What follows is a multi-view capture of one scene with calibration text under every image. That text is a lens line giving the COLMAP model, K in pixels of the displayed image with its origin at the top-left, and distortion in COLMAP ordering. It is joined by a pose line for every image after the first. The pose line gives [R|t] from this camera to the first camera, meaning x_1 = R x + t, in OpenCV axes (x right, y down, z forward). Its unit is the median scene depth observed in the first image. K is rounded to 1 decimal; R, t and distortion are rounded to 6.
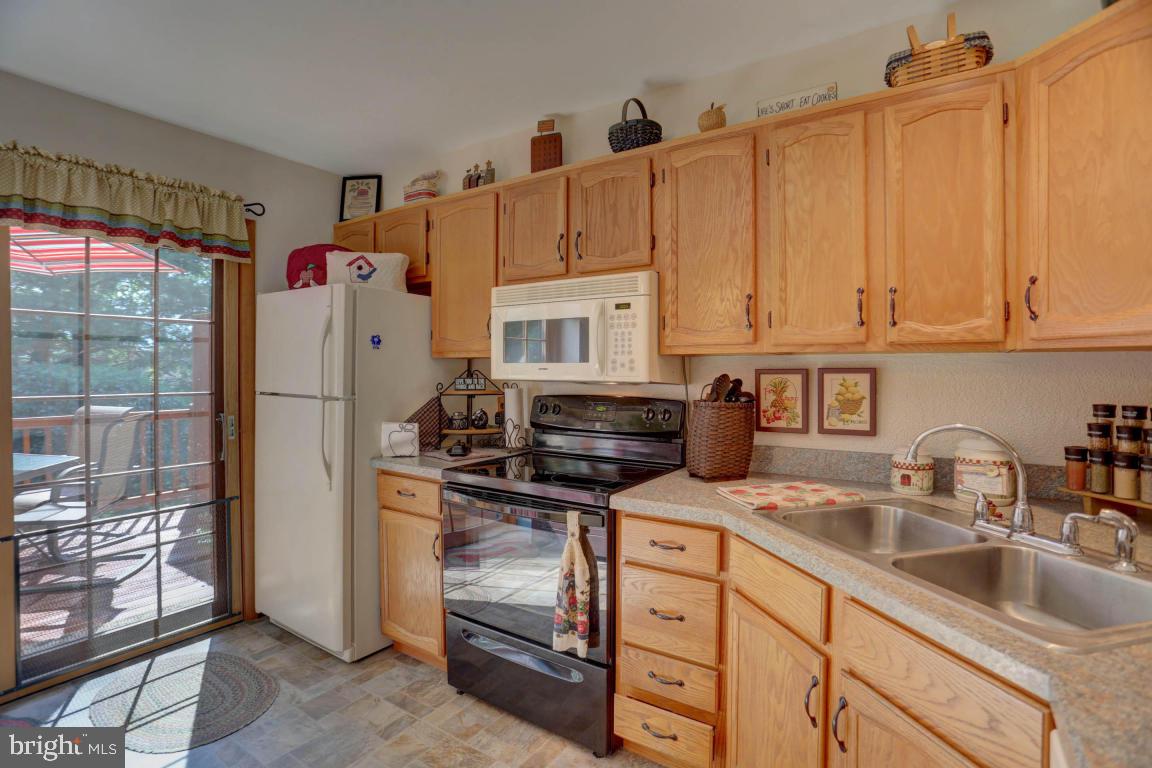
lens RADIAL K [[550.5, 0, 578.7], [0, 550.5, 374.5], [0, 0, 1]] dist [-0.057790, 0.019360]
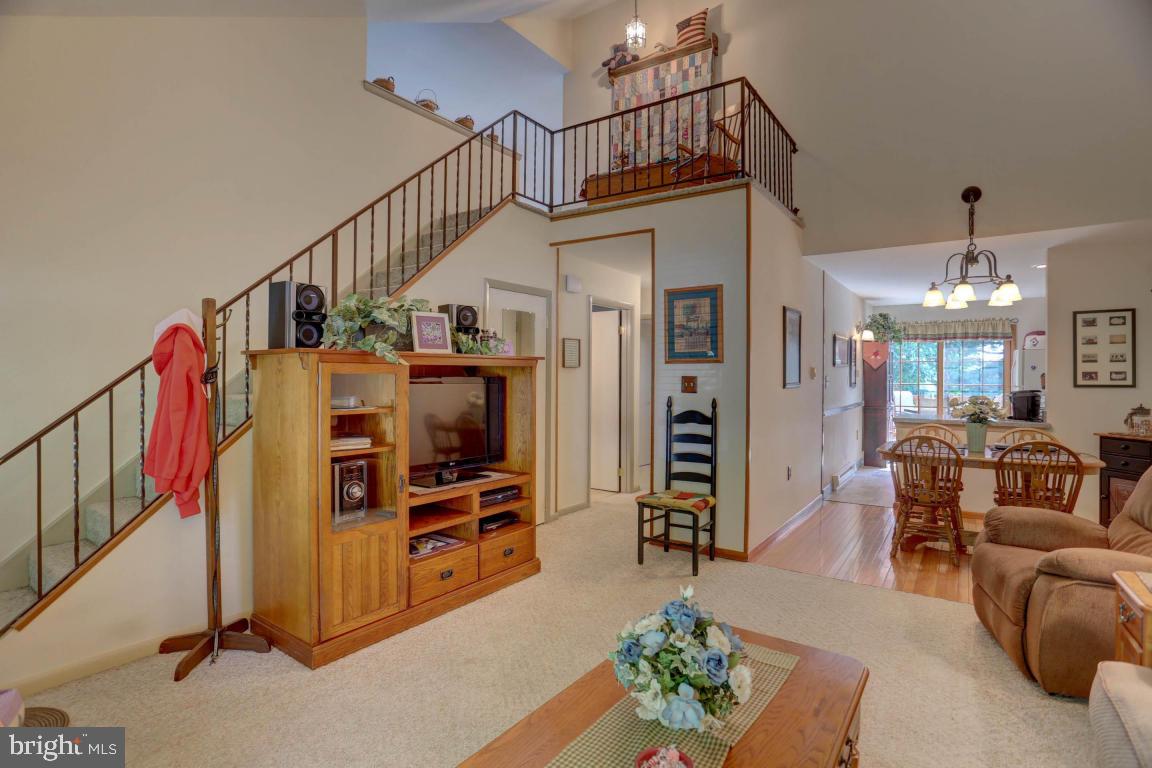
lens RADIAL K [[566.0, 0, 571.6], [0, 566.0, 372.8], [0, 0, 1]] dist [-0.063572, 0.021864]
pose [[-0.039534, -0.004502, -0.999208, 3.157217], [-0.013590, 0.999900, -0.003967, 0.013440], [0.999126, 0.013422, -0.039591, -1.612805]]
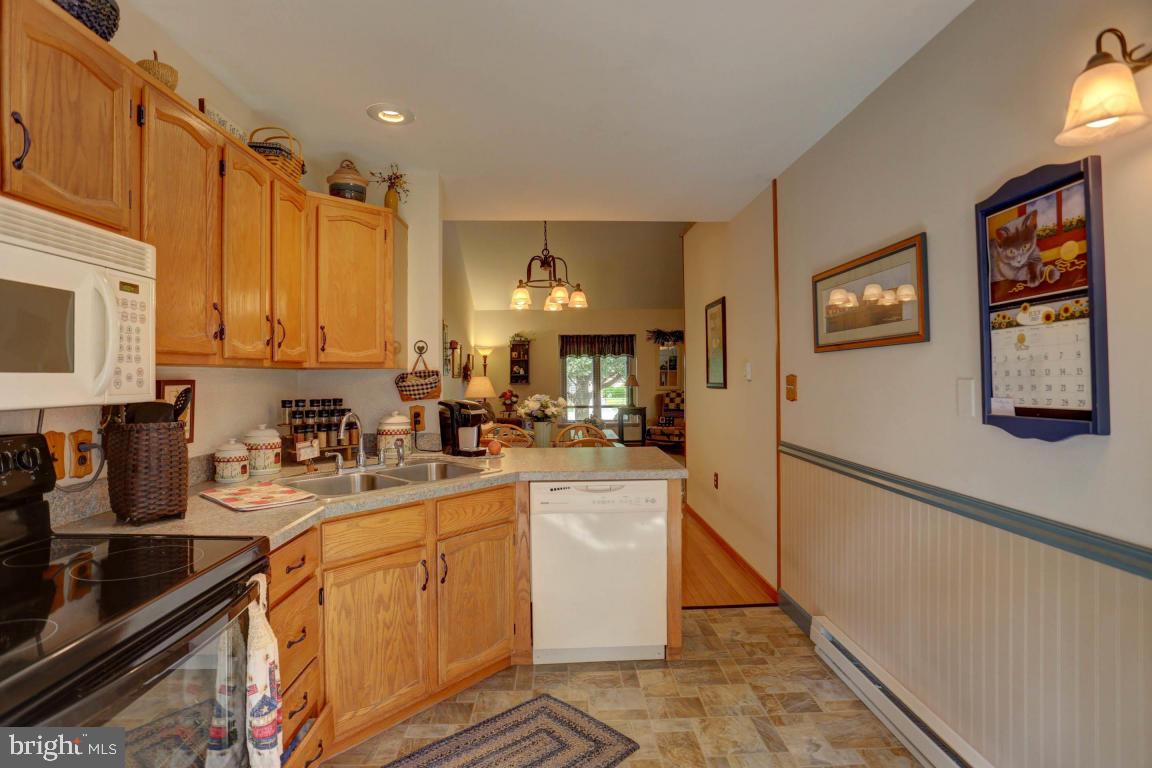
lens RADIAL K [[566.0, 0, 592.1], [0, 566.0, 371.9], [0, 0, 1]] dist [-0.063572, 0.021864]
pose [[-0.599677, 0.006725, 0.800214, -0.755993], [0.012123, 0.999926, 0.000681, -0.017469], [-0.800151, 0.010110, -0.599714, 0.939875]]
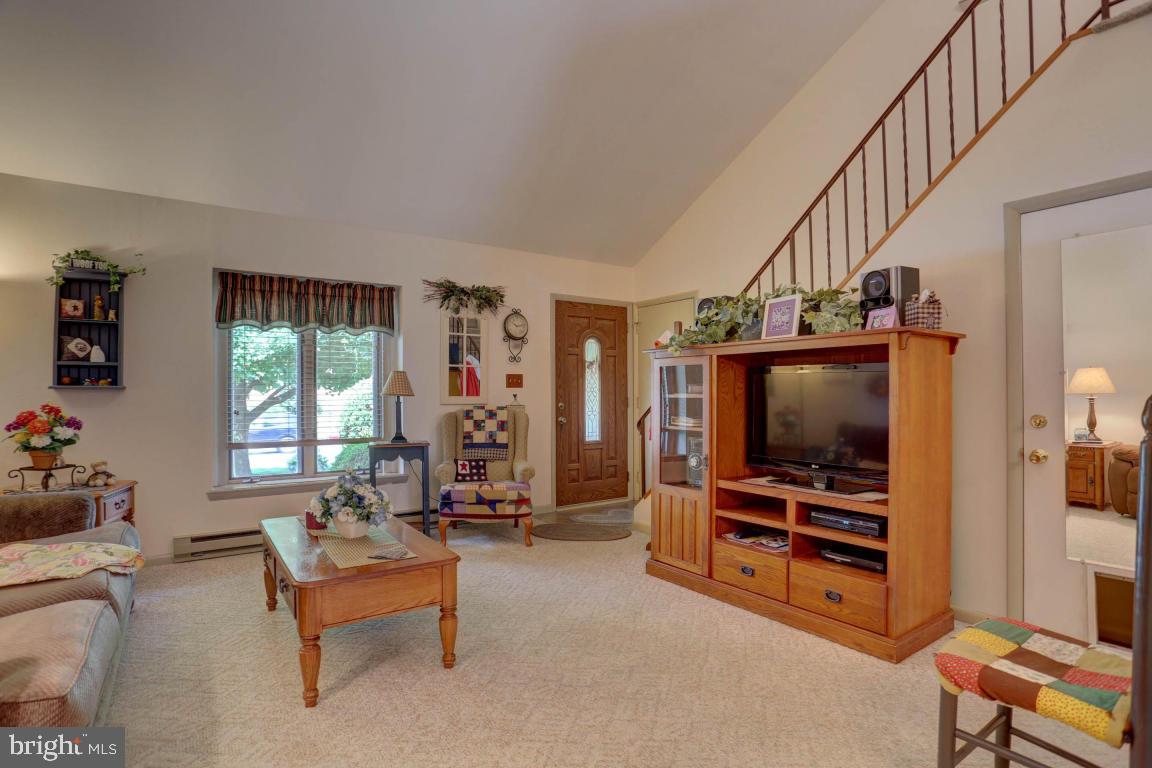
lens RADIAL K [[566.0, 0, 571.6], [0, 566.0, 398.3], [0, 0, 1]] dist [-0.063572, 0.021864]
pose [[-0.929847, -0.004963, 0.367913, 1.504559], [0.001614, 0.999844, 0.017566, 0.085400], [-0.367943, 0.016927, -0.929694, -0.461449]]
